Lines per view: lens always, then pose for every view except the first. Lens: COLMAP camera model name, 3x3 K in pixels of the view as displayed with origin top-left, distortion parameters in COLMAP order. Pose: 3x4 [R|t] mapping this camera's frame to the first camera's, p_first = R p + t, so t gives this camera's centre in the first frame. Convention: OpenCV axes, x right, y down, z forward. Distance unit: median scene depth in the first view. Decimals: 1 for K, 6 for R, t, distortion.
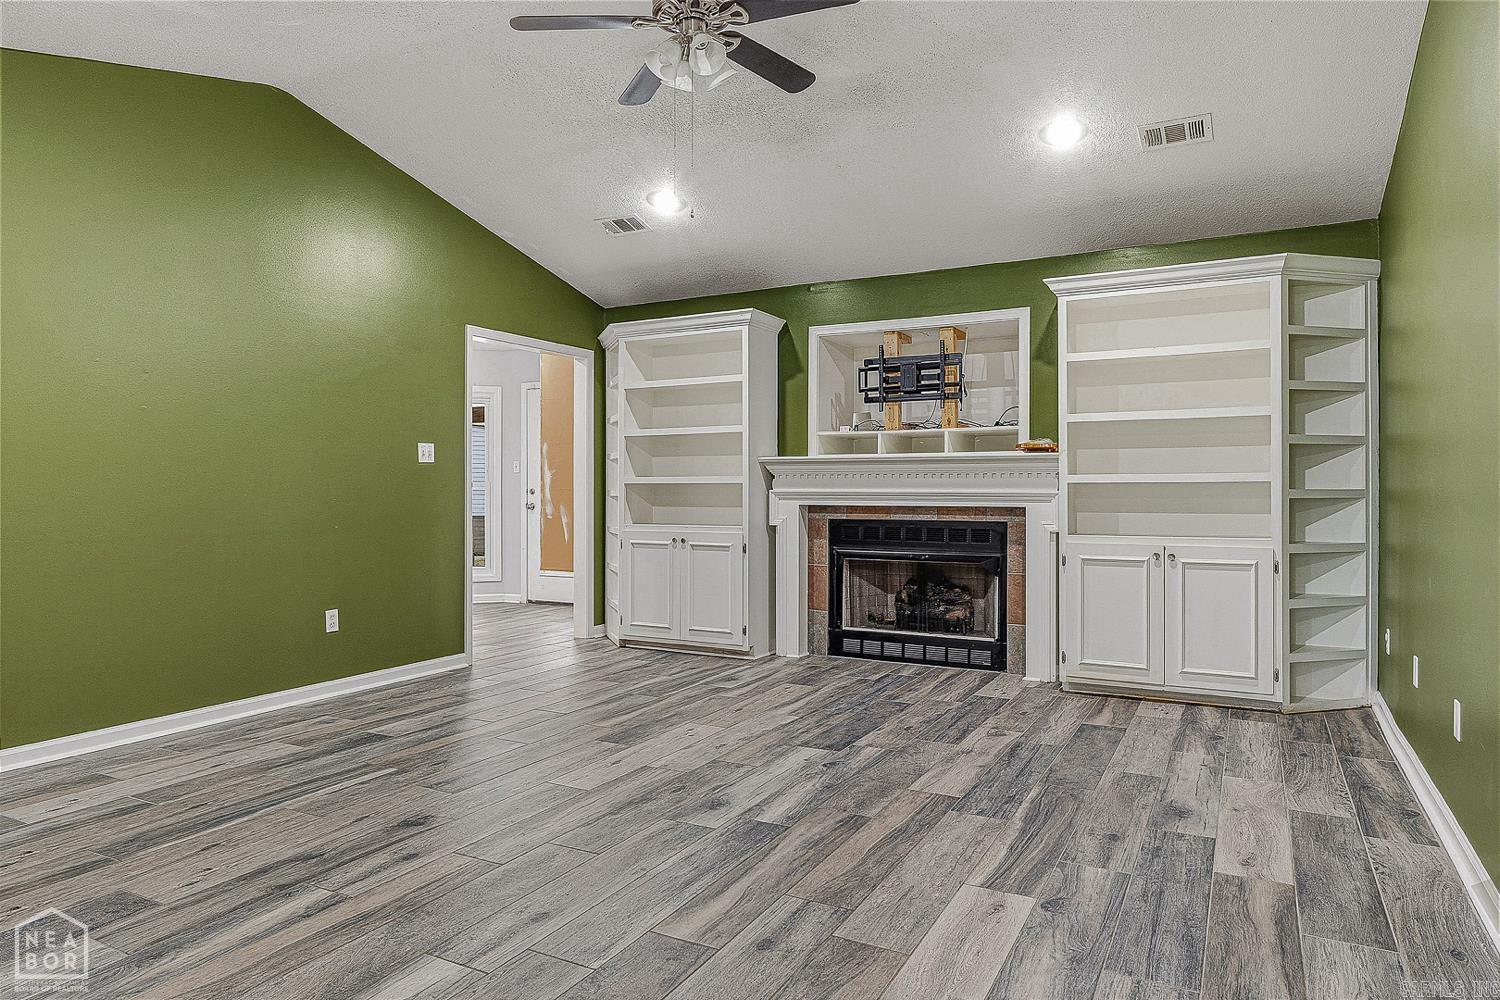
lens RADIAL K [[925.4, 0, 750.7], [0, 925.4, 492.6], [0, 0, 1]] dist [-0.000777, 0.000277]
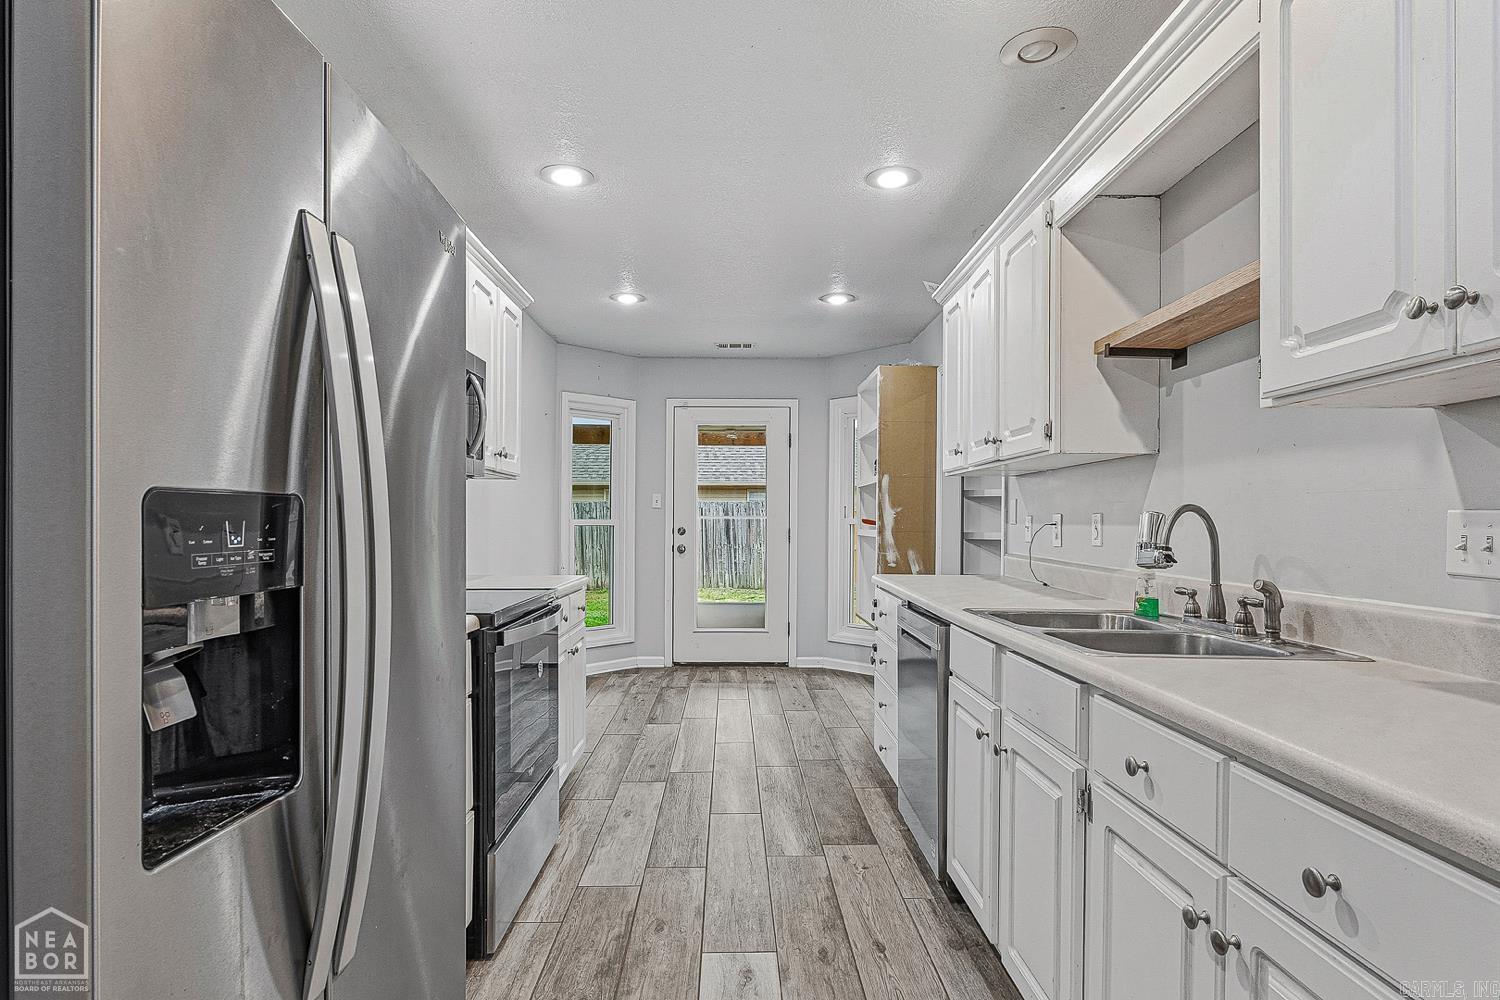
lens RADIAL K [[794.3, 0, 745.0], [0, 794.3, 519.9], [0, 0, 1]] dist [0.000091, 0.000029]
pose [[0.875587, 0.004323, 0.483041, -0.810545], [-0.002354, 0.999986, -0.004684, -0.012119], [-0.483055, 0.002964, 0.875585, 0.538001]]
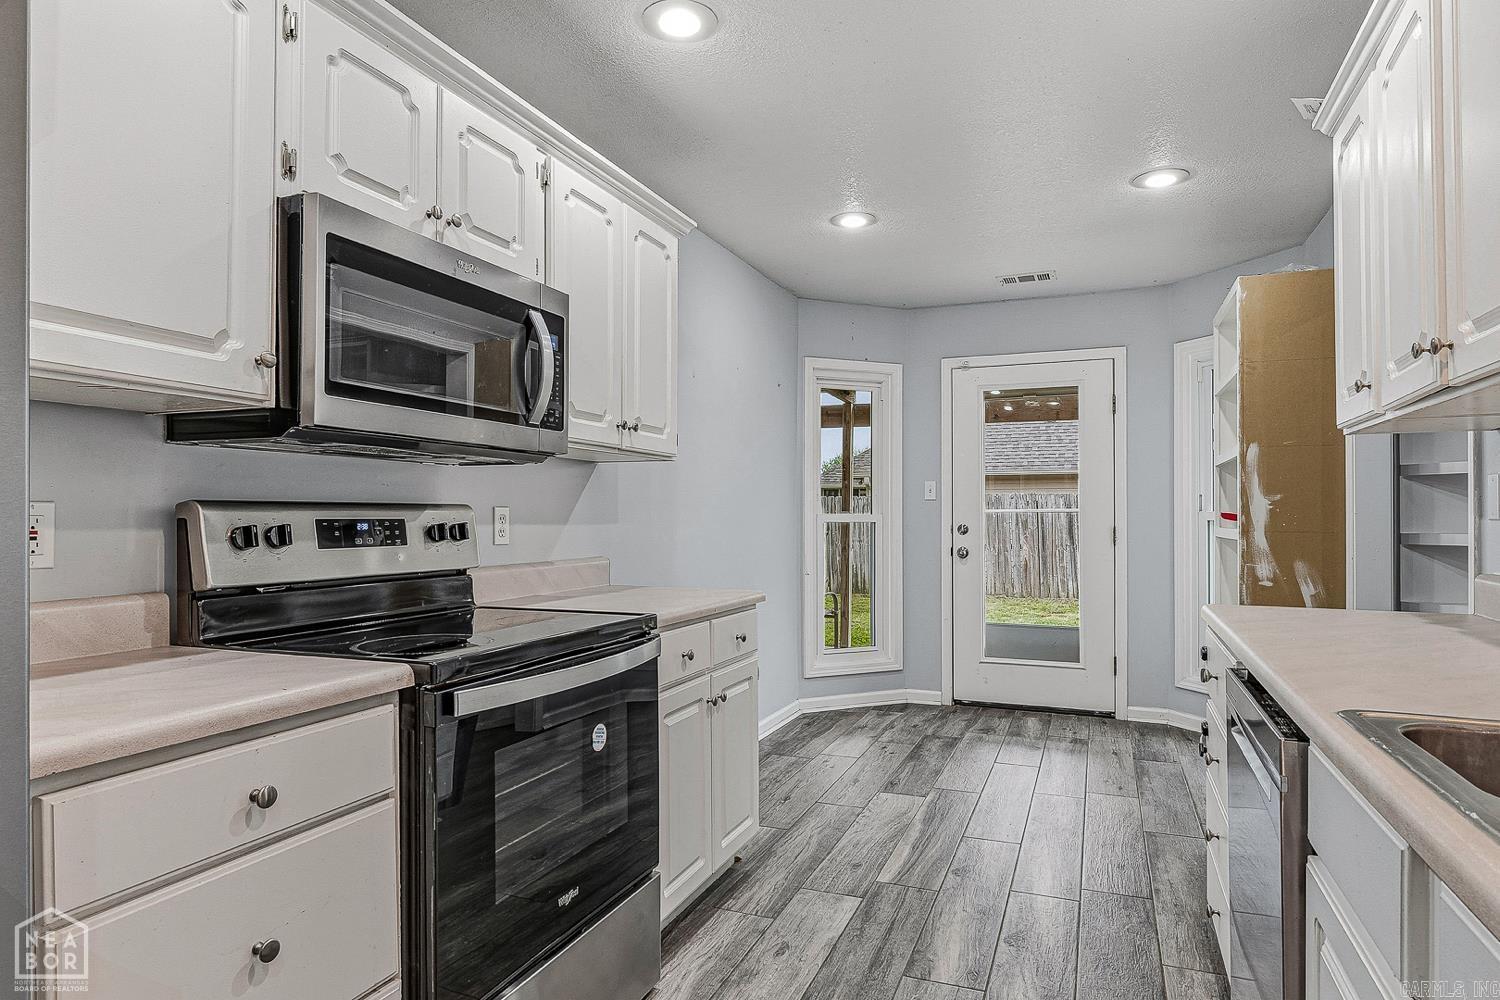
lens RADIAL K [[859.1, 0, 757.5], [0, 859.1, 501.5], [0, 0, 1]] dist [-0.005466, -0.001169]
pose [[0.994237, 0.003931, 0.107135, -0.673222], [-0.001702, 0.999780, -0.020894, -0.011797], [-0.107194, 0.020591, 0.994025, 0.656504]]
